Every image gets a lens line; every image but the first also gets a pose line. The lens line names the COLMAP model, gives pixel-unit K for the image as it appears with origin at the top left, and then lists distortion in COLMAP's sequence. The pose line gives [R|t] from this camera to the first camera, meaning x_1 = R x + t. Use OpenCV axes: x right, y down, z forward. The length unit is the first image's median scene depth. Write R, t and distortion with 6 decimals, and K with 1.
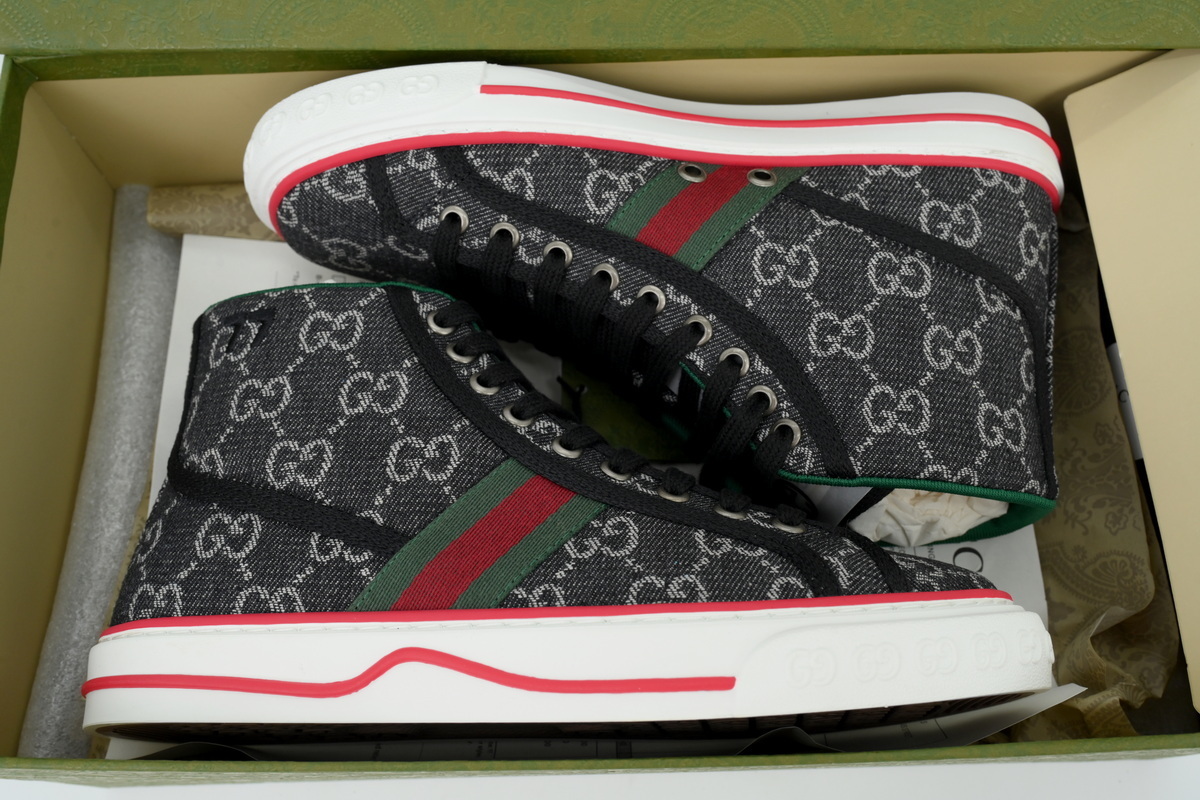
lens RADIAL K [[1154.3, 0, 600.0], [0, 1154.3, 400.0], [0, 0, 1]] dist [0.006093, 0.003625]
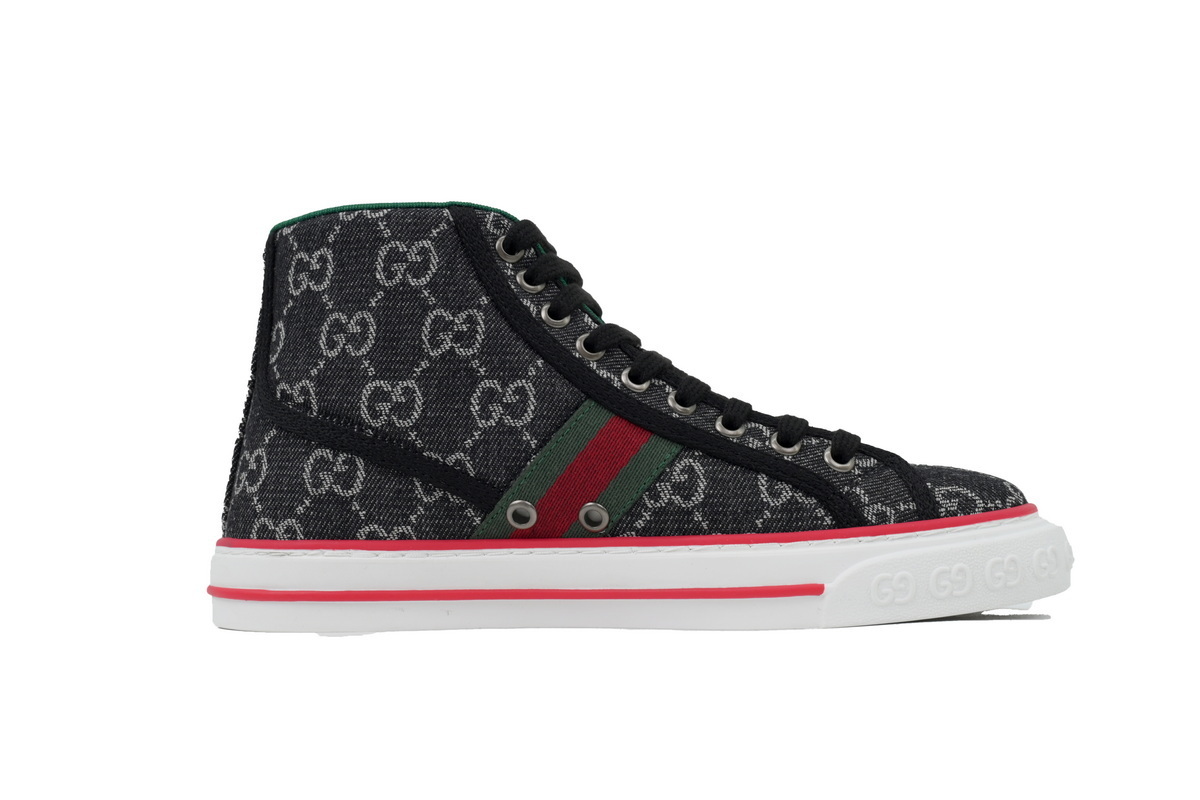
lens RADIAL K [[1154.3, 0, 600.0], [0, 1154.3, 400.0], [0, 0, 1]] dist [0.006093, 0.003625]
pose [[-0.998714, 0.027435, 0.042629, 0.032616], [-0.004146, -0.882290, 0.470688, -0.584861], [0.050524, 0.469906, 0.881269, 0.112167]]
